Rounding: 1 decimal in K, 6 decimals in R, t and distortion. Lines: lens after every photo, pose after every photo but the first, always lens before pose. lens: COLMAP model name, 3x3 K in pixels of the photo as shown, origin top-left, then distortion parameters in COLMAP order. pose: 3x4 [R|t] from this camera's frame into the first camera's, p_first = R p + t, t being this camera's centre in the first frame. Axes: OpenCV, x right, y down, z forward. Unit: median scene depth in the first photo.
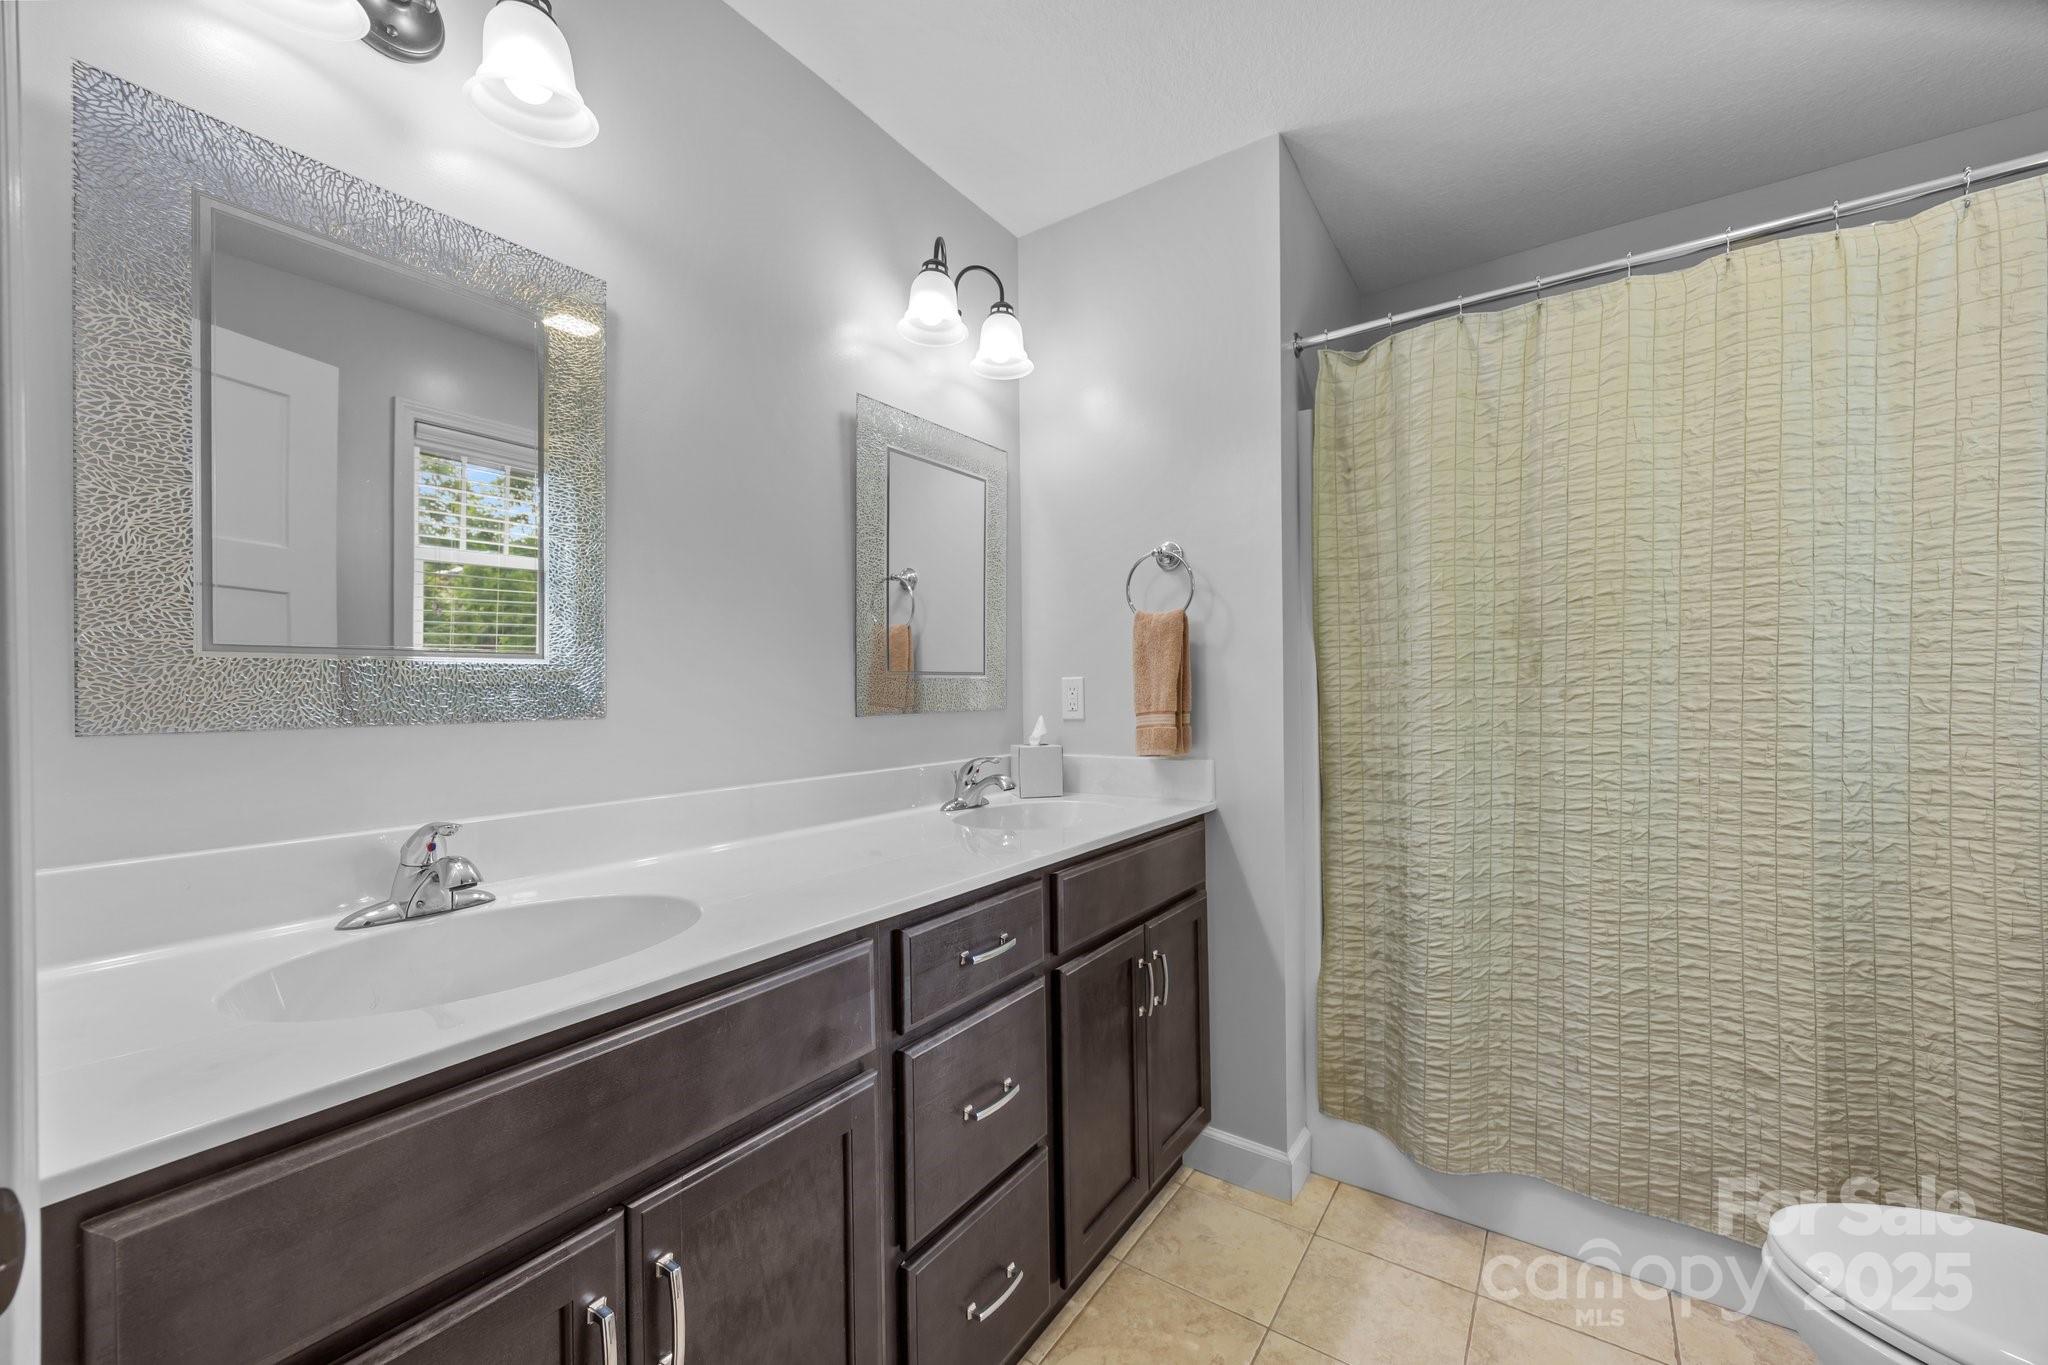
lens RADIAL K [[786.2, 0, 1023.7], [0, 786.2, 680.8], [0, 0, 1]] dist [-0.000651, 0.000167]
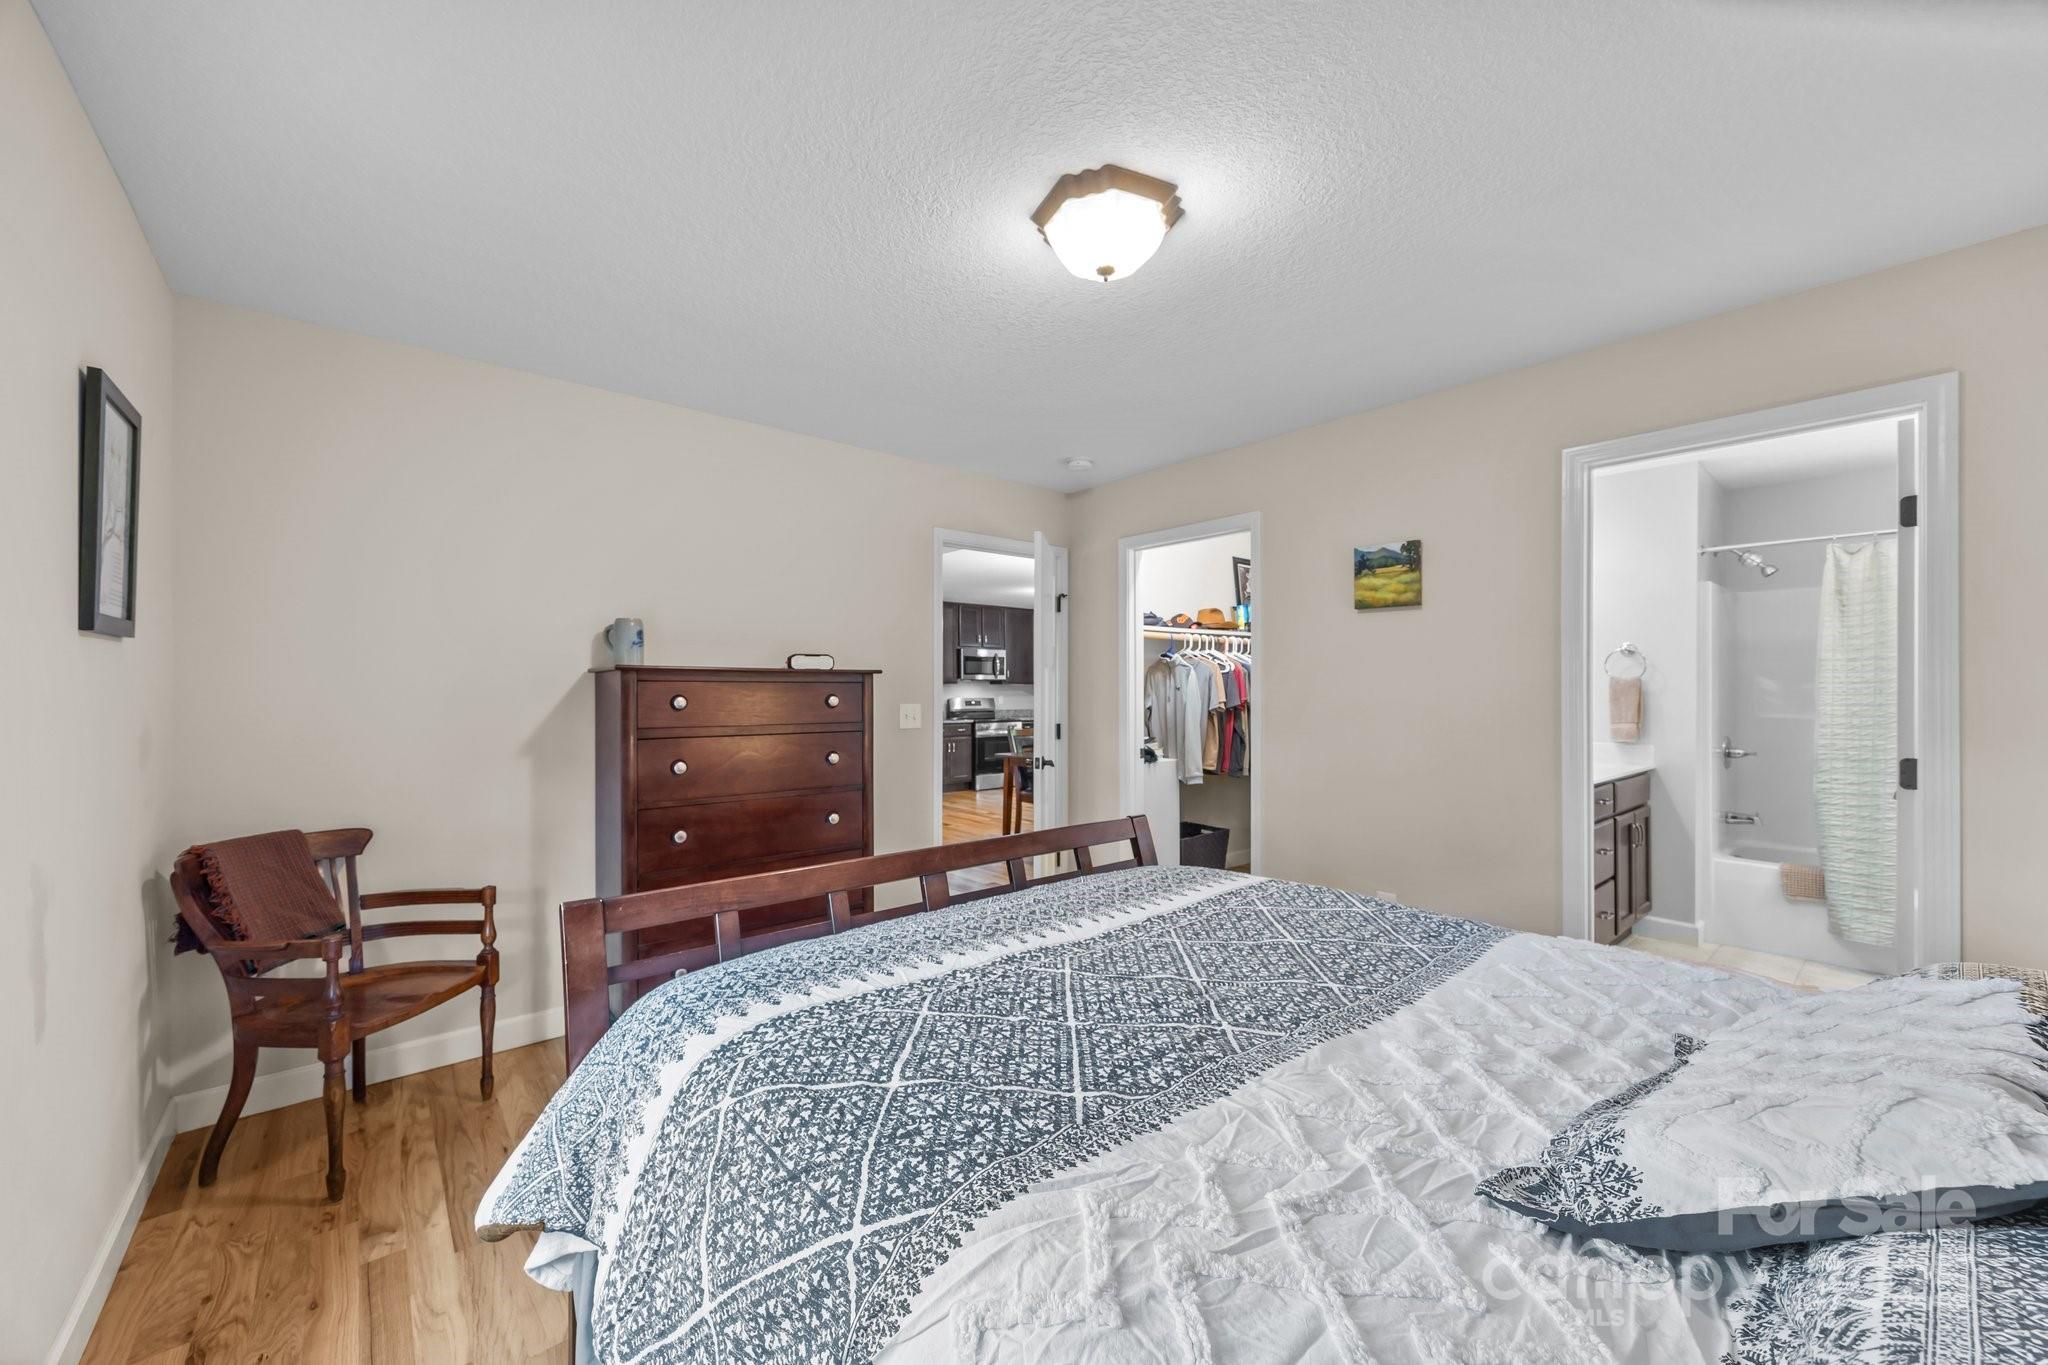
lens RADIAL K [[786.2, 0, 1017.4], [0, 786.2, 679.7], [0, 0, 1]] dist [-0.000651, 0.000167]
pose [[0.967688, 0.018523, -0.251471, -0.910779], [-0.017199, 0.999824, 0.007463, -0.067045], [0.251565, -0.002897, 0.967836, -1.524415]]
